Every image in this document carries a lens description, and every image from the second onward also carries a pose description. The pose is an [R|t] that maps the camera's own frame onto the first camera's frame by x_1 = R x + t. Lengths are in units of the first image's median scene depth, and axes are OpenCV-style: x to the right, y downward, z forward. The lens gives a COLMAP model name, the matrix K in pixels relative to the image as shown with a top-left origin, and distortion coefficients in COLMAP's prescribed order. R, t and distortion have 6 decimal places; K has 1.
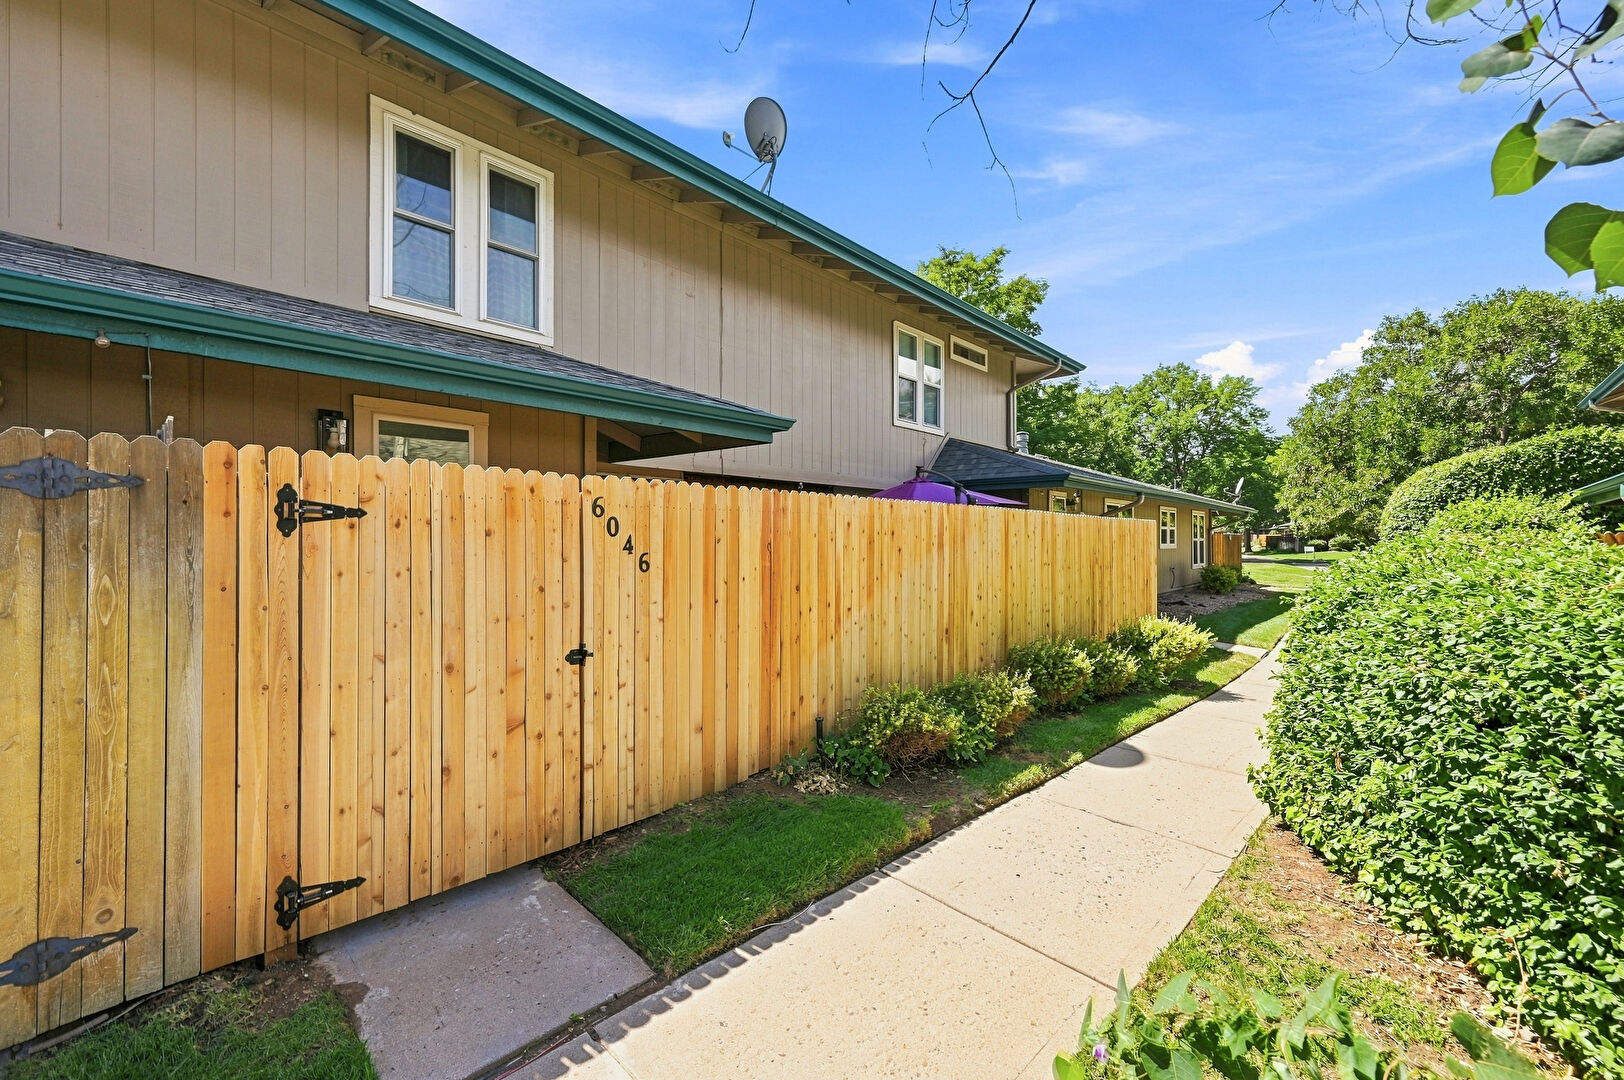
lens RADIAL K [[664.7, 0, 815.4], [0, 664.7, 536.8], [0, 0, 1]] dist [-0.006918, 0.000498]
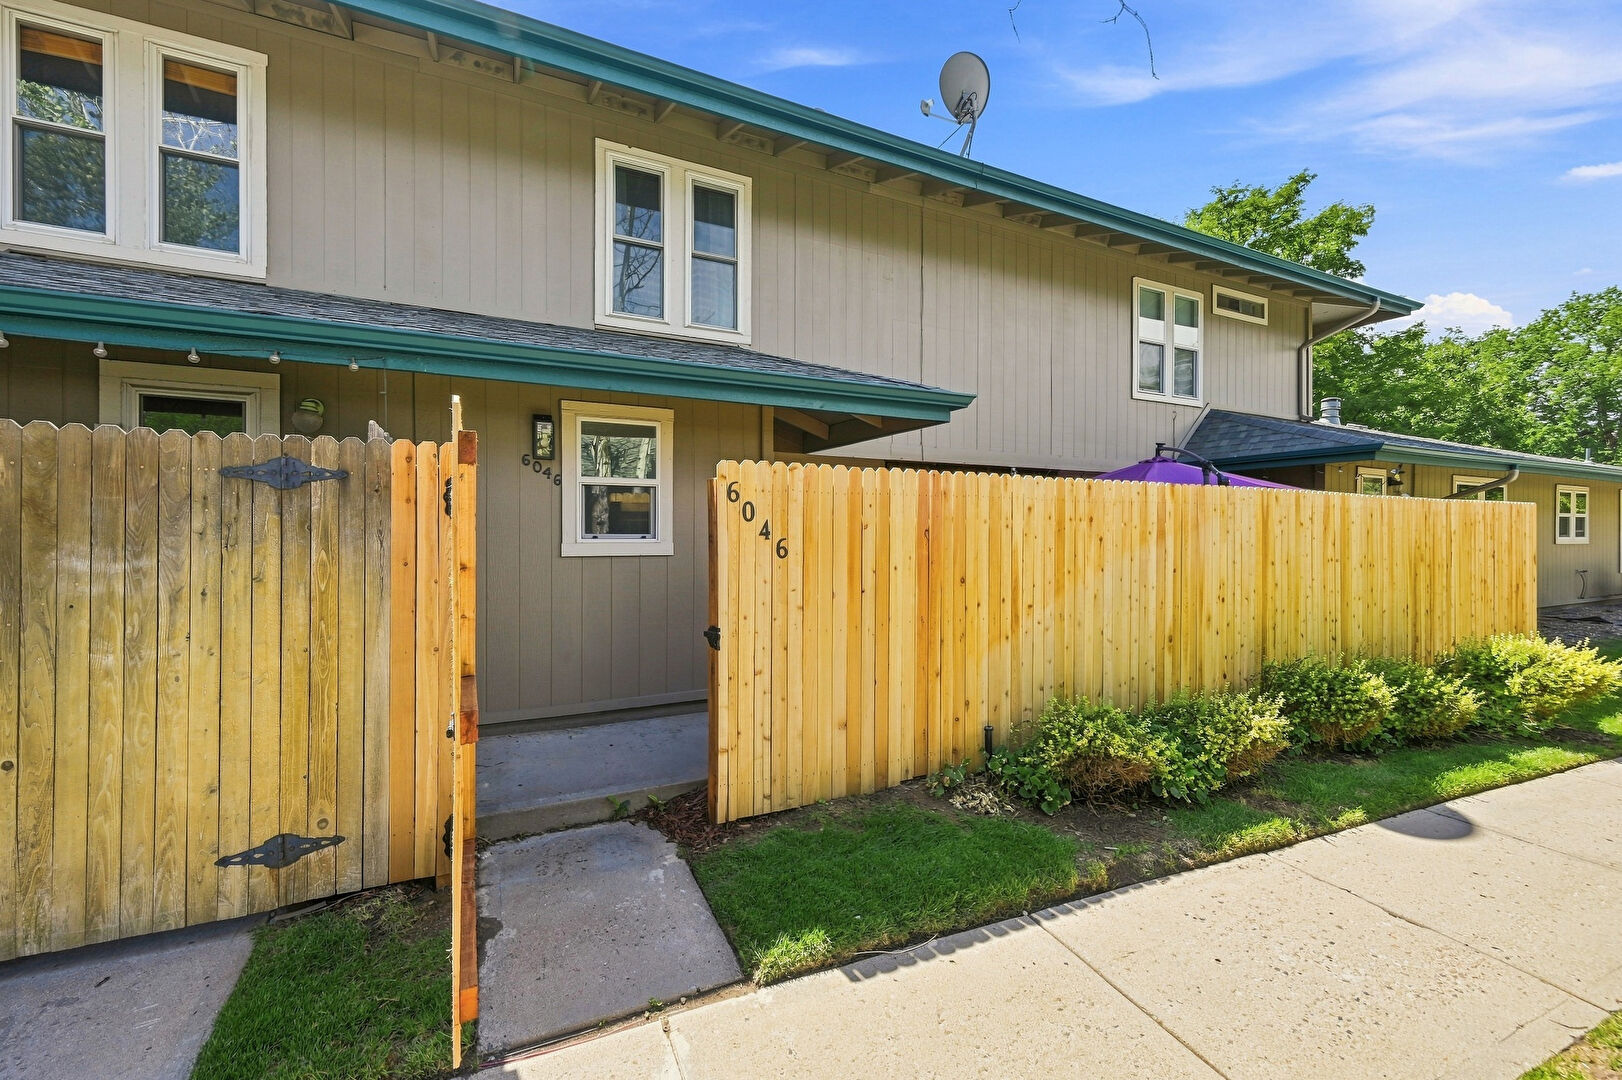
lens RADIAL K [[663.9, 0, 814.4], [0, 663.9, 536.8], [0, 0, 1]] dist [-0.006918, 0.000498]
pose [[0.926648, 0.001194, -0.375929, 0.116225], [0.001453, 0.999976, 0.006757, 0.011735], [0.375928, -0.006808, 0.926624, 0.088916]]
